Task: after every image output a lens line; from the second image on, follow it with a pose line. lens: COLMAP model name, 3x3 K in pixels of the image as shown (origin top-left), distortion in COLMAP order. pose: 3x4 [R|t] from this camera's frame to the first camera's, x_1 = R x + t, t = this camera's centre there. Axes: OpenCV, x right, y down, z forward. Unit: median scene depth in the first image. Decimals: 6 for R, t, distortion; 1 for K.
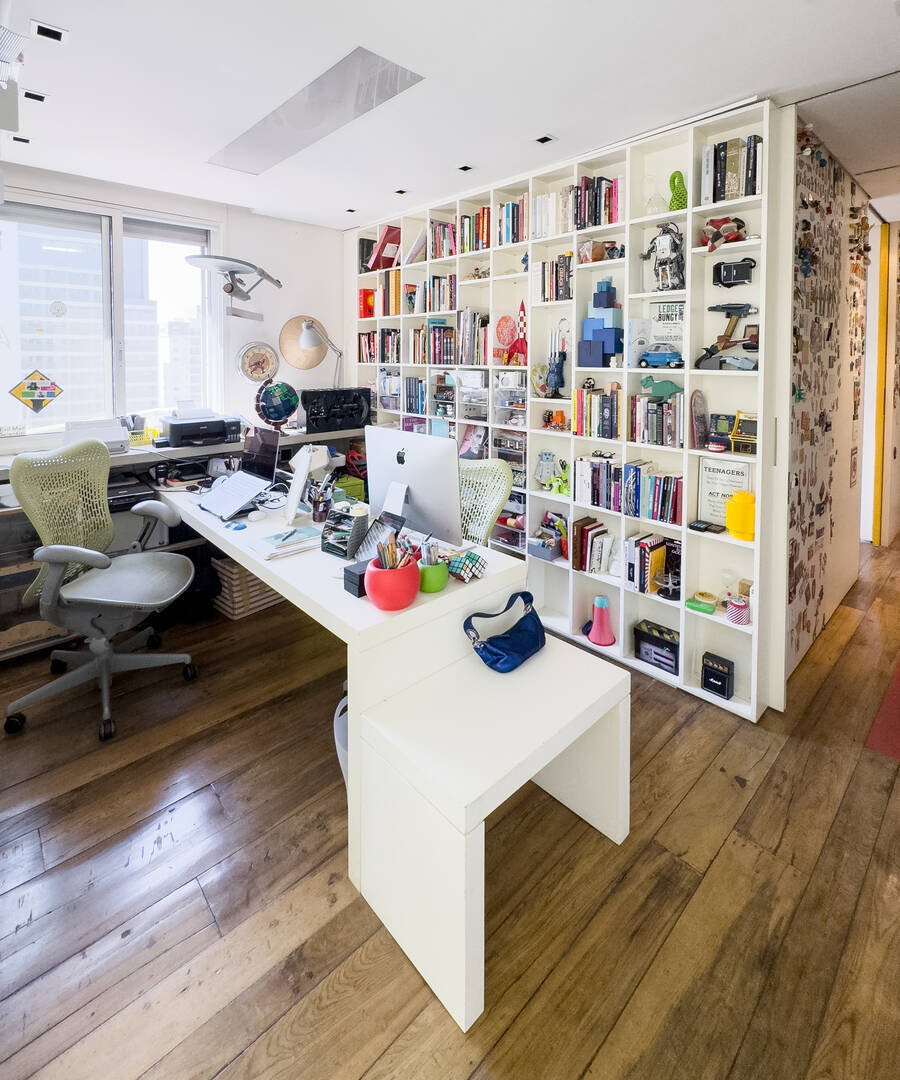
lens RADIAL K [[510.2, 0, 453.2], [0, 510.2, 507.8], [0, 0, 1]] dist [-0.000913, -0.000151]
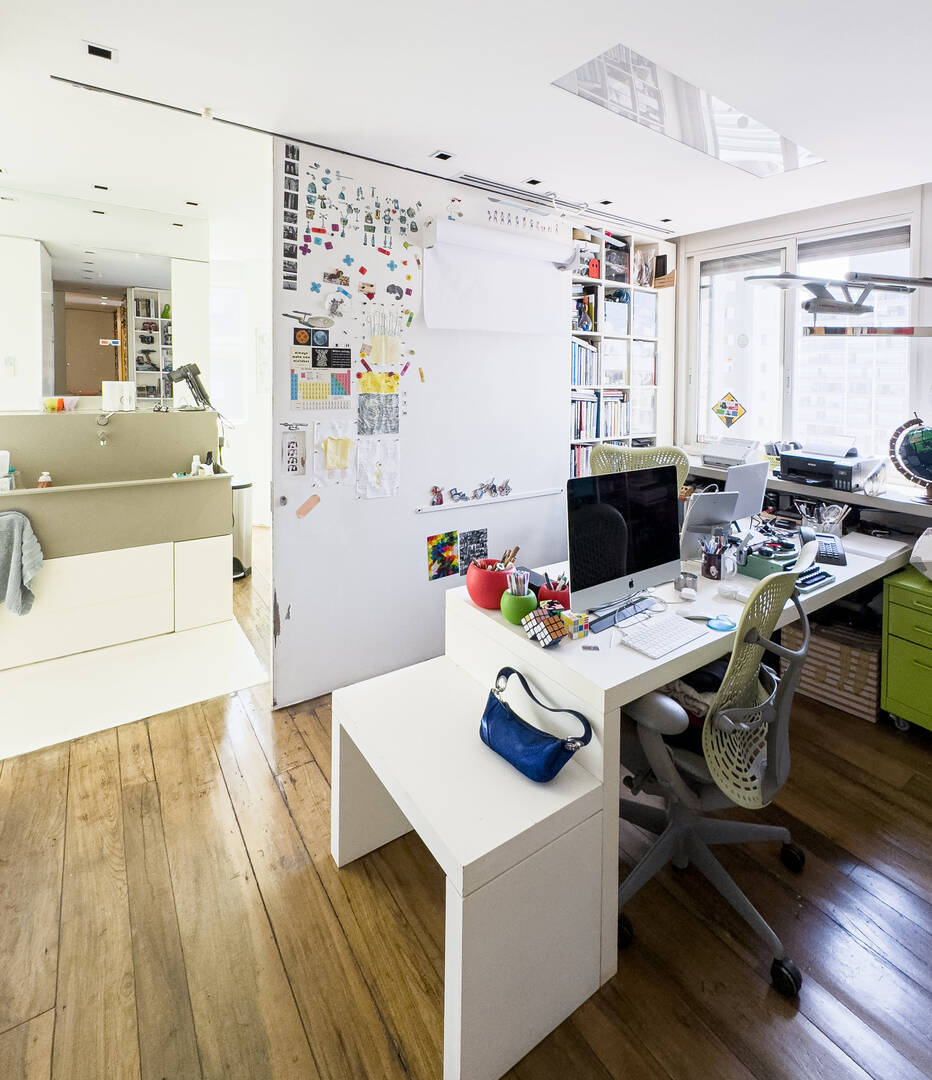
lens RADIAL K [[522.5, 0, 466.0], [0, 522.5, 540.0], [0, 0, 1]] dist [-0.000172, 0.000101]
pose [[-0.154358, 0.299181, -0.941629, 0.599760], [-0.307039, 0.891337, 0.333534, -0.191989], [0.939096, 0.340601, -0.045725, 0.628199]]
